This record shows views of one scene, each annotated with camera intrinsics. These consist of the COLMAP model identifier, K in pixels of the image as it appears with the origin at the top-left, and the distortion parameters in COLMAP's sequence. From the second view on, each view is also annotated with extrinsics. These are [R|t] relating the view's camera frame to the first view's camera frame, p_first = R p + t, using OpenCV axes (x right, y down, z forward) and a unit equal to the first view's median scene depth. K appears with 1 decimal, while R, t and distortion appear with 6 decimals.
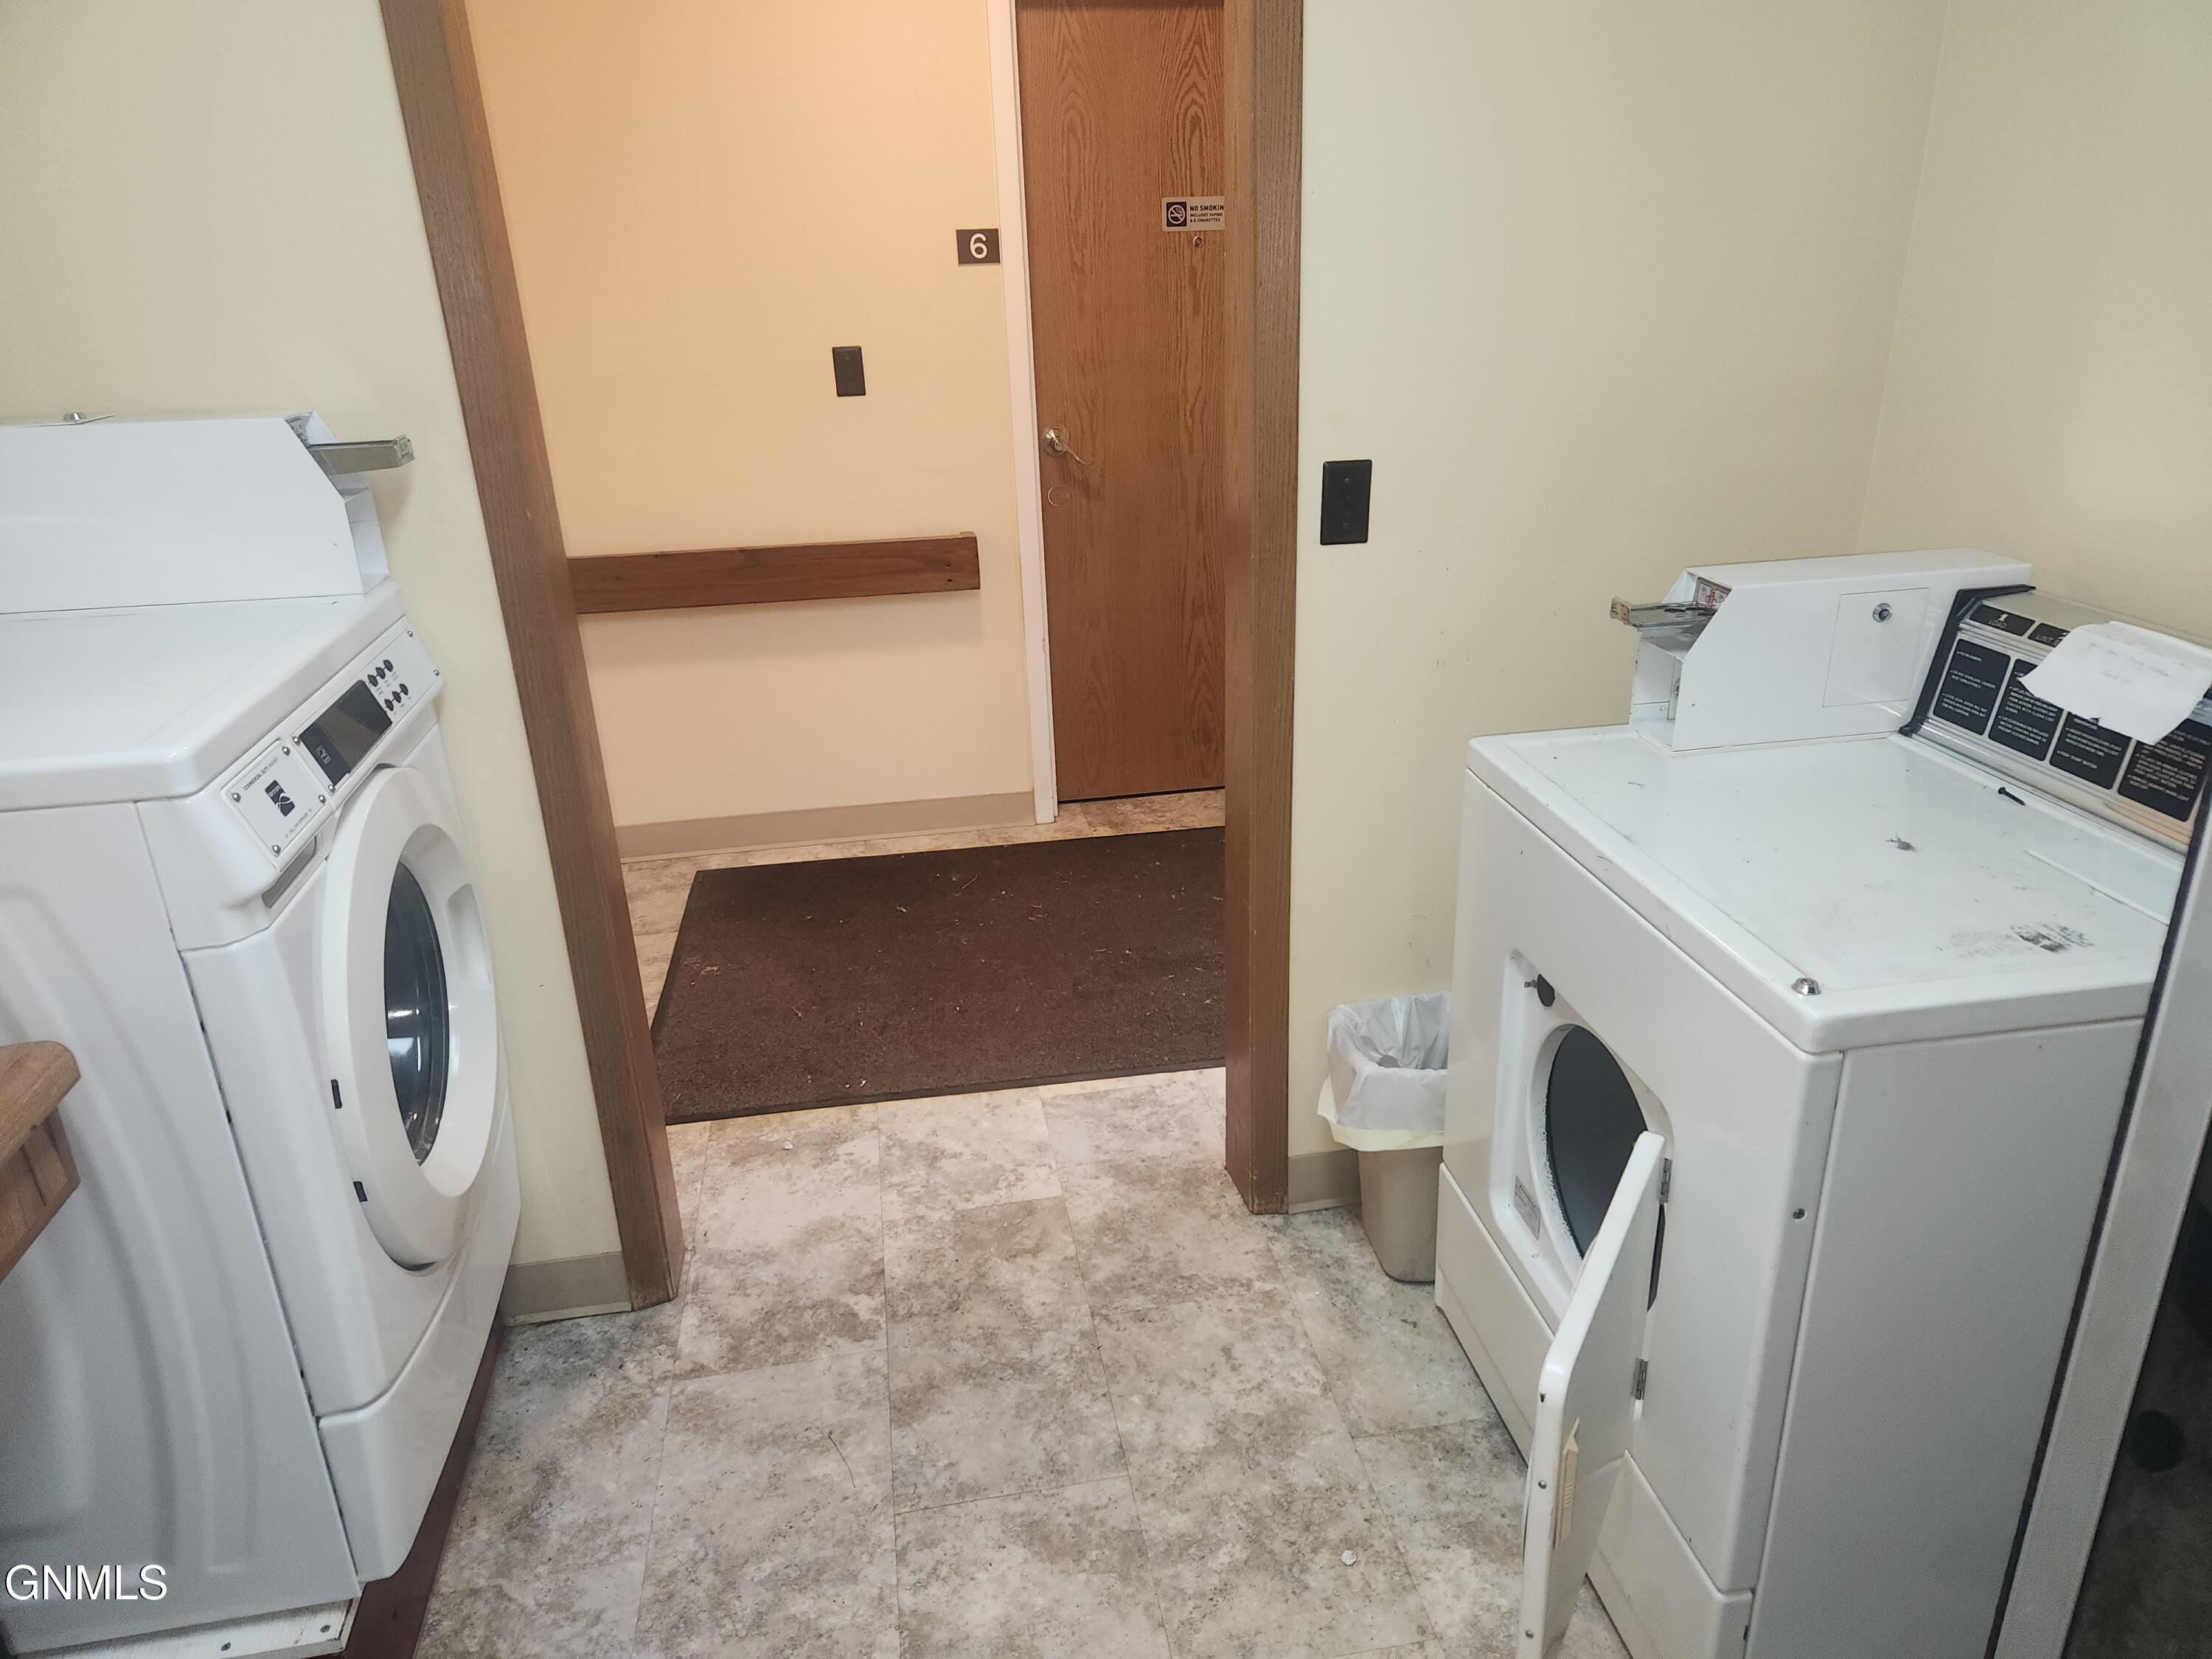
lens RADIAL K [[1484.5, 0, 1106.0], [0, 1484.5, 829.5], [0, 0, 1]] dist [0.072638, -0.059963]
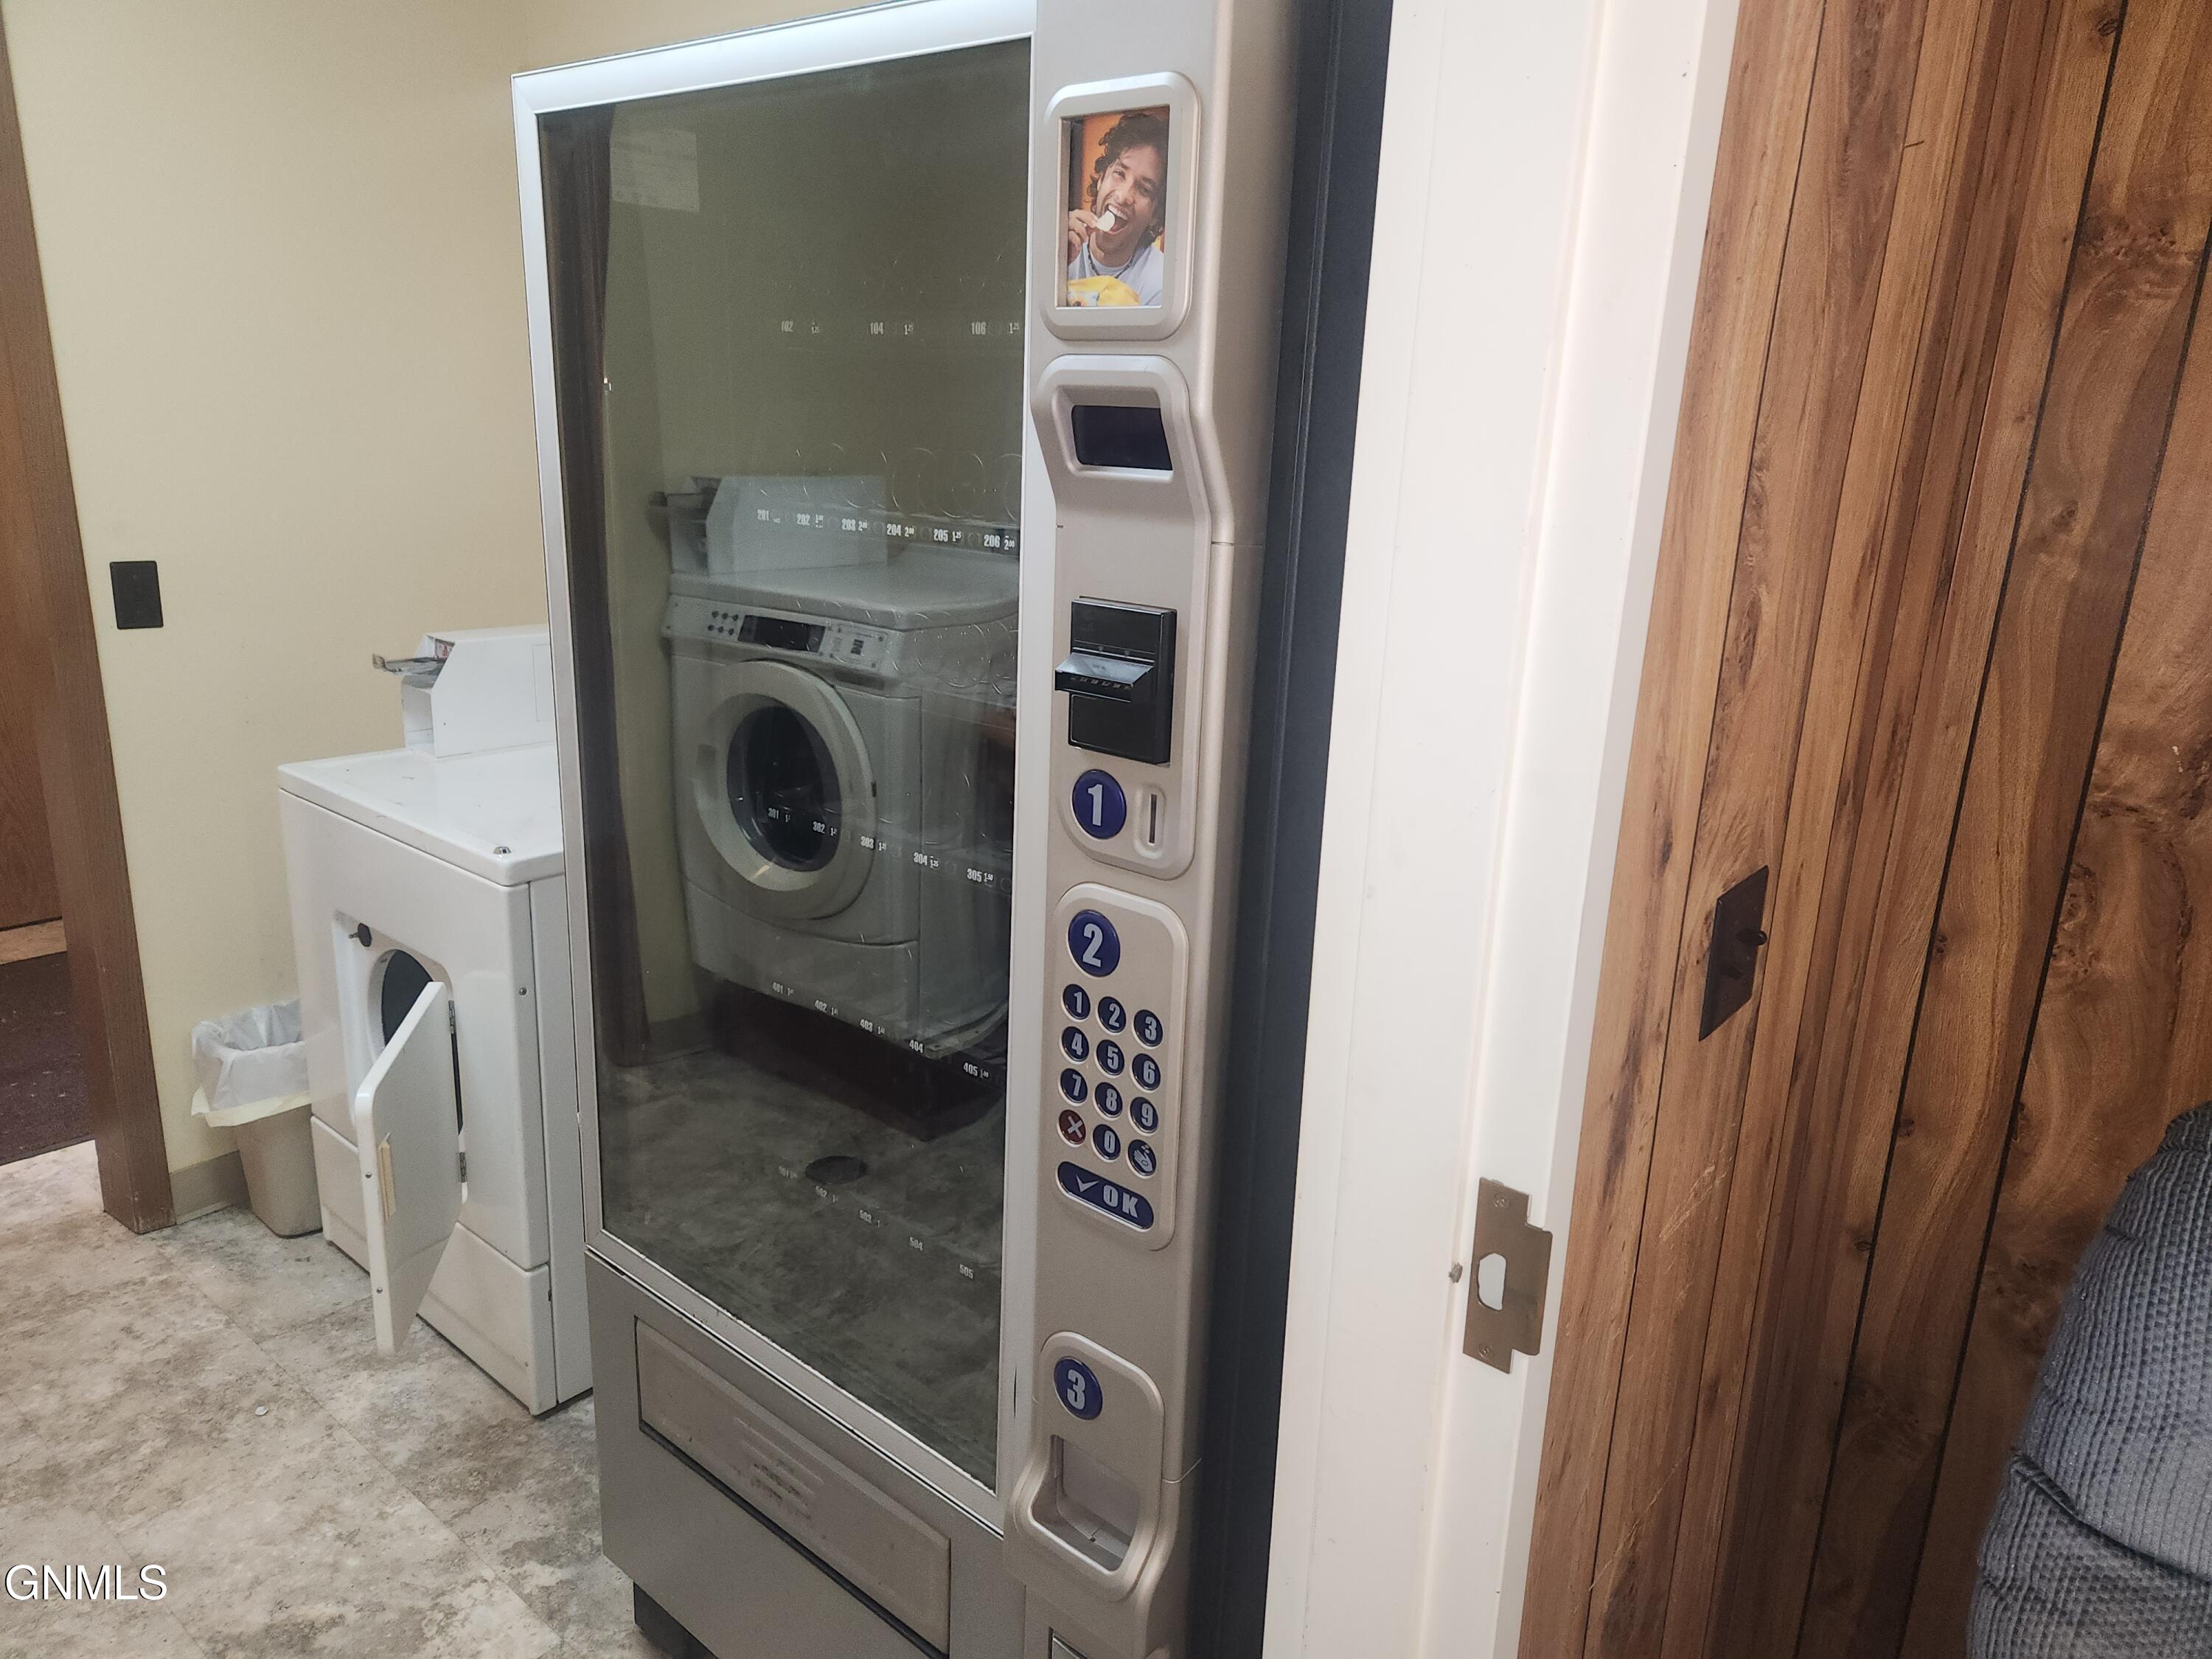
lens RADIAL K [[1484.5, 0, 1106.0], [0, 1484.5, 829.5], [0, 0, 1]] dist [0.072638, -0.059963]
pose [[0.759192, -0.109282, 0.641627, -0.054052], [0.177296, 0.983247, -0.042316, 0.161861], [-0.626254, 0.145884, 0.765849, -0.416469]]
